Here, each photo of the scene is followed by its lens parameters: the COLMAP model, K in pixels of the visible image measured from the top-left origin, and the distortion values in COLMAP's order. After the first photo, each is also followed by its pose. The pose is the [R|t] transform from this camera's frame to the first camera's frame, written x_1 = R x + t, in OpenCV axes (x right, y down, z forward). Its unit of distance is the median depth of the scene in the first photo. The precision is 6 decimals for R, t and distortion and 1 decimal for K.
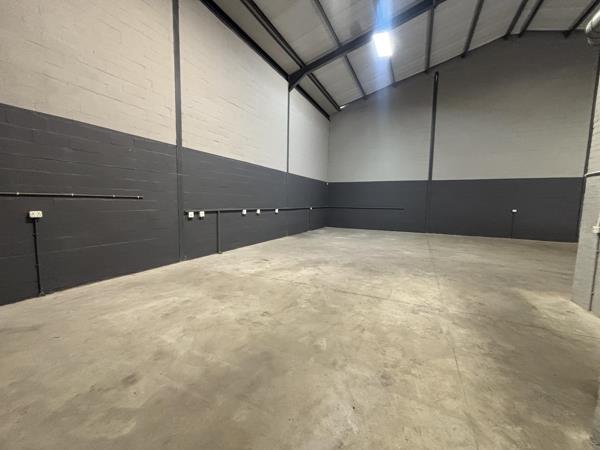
lens RADIAL K [[240.8, 0, 297.7], [0, 240.8, 224.1], [0, 0, 1]] dist [-0.002295, 0.001272]
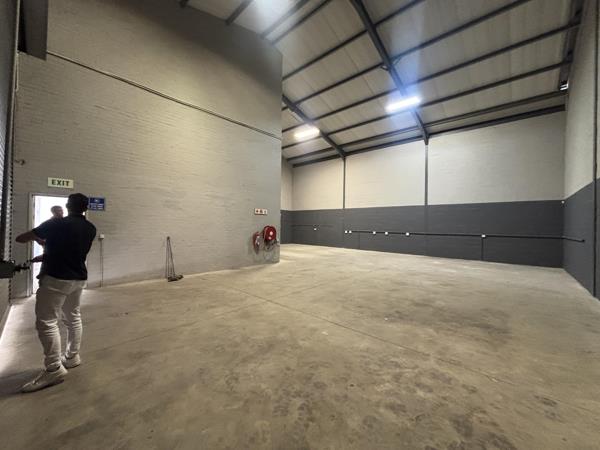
lens RADIAL K [[240.8, 0, 301.6], [0, 240.8, 224.0], [0, 0, 1]] dist [-0.002295, 0.001272]
pose [[-0.243426, -0.030546, -0.969438, 6.033124], [-0.105715, 0.994385, -0.004787, -0.143564], [0.964141, 0.101319, -0.245289, 2.711834]]
